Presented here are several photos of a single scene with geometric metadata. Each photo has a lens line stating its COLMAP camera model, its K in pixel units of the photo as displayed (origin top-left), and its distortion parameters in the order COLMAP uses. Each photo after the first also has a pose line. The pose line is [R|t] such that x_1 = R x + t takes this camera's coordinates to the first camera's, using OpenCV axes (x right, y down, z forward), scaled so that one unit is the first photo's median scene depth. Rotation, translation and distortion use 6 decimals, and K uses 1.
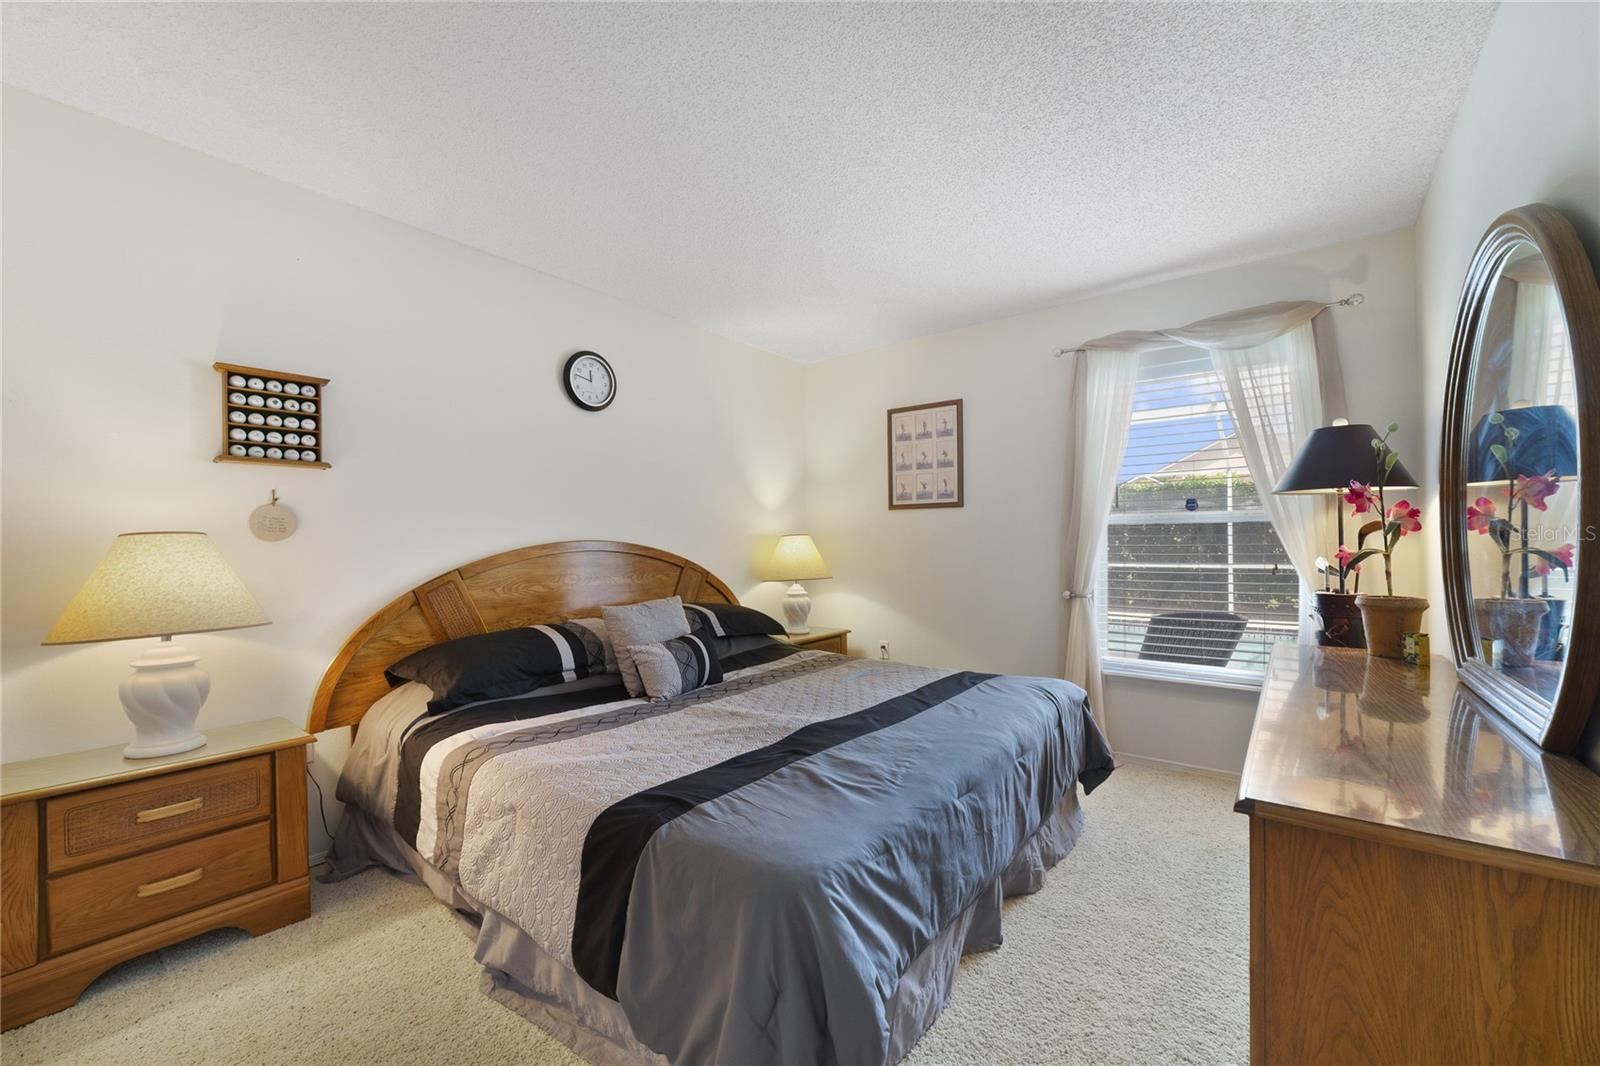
lens RADIAL K [[612.4, 0, 799.1], [0, 612.4, 533.5], [0, 0, 1]] dist [-0.020266, 0.006553]
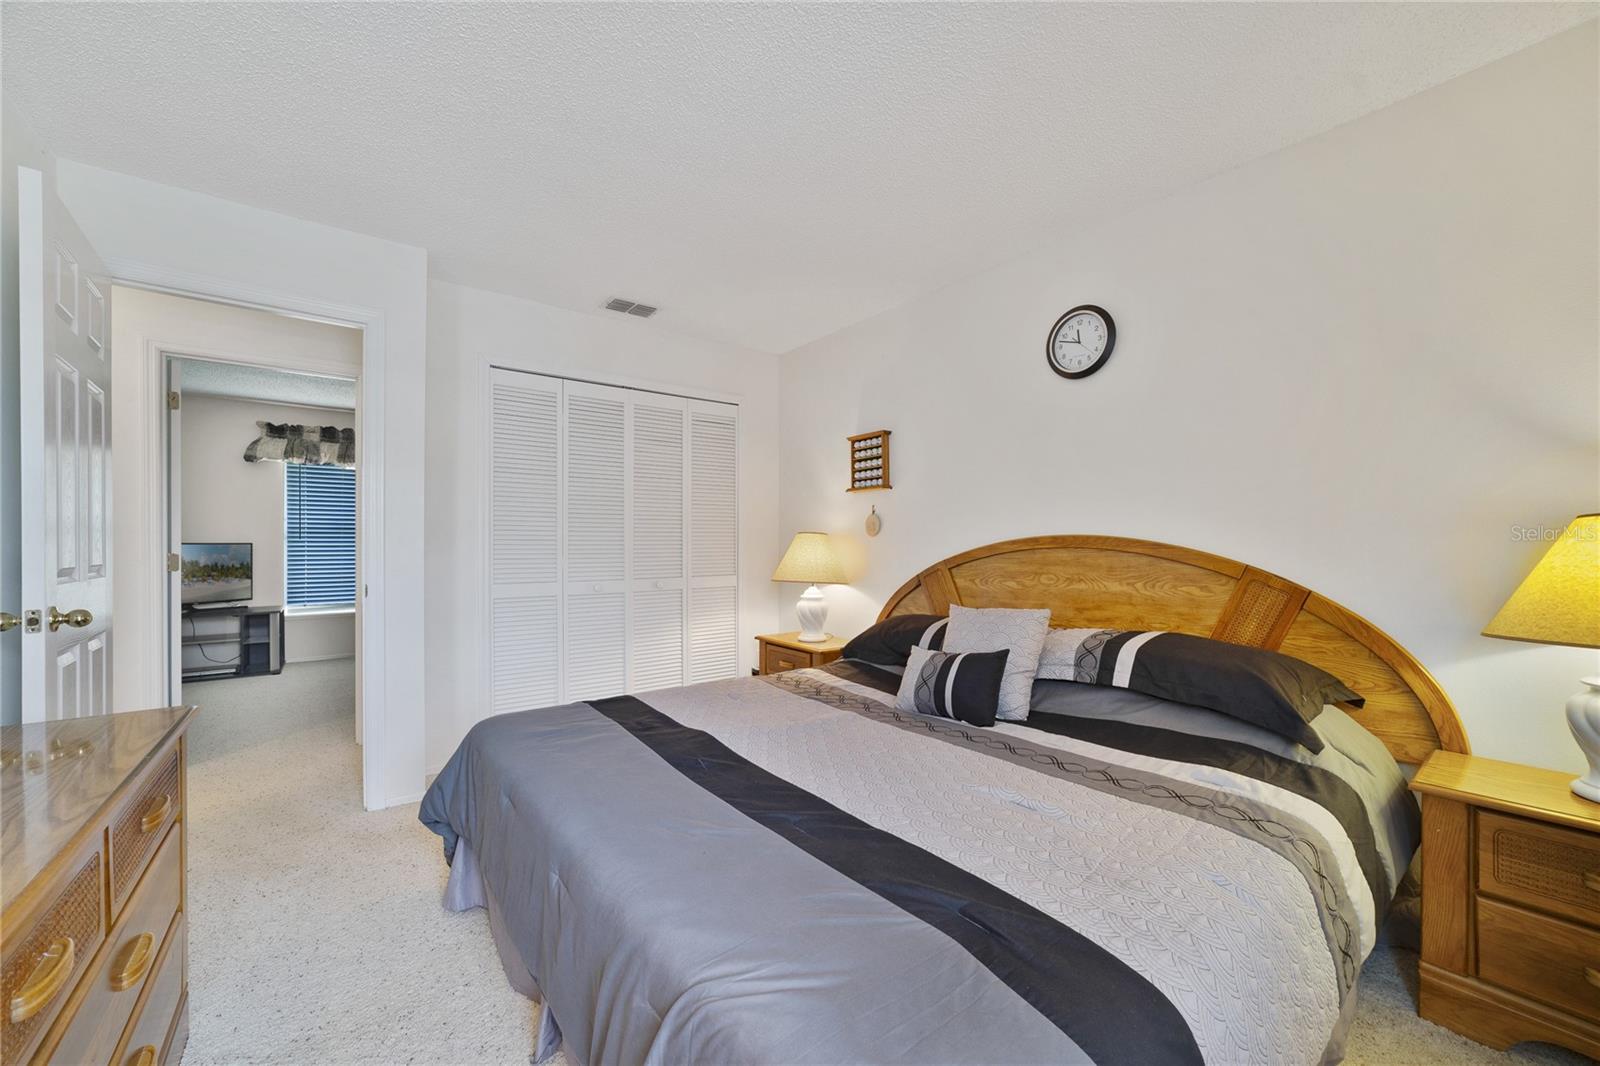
lens RADIAL K [[612.4, 0, 798.3], [0, 612.4, 539.4], [0, 0, 1]] dist [-0.020266, 0.006553]
pose [[-0.226525, 0.003563, -0.973999, 0.794375], [0.013015, 0.999915, 0.000631, 0.017622], [0.973918, -0.012534, -0.226553, 1.168318]]
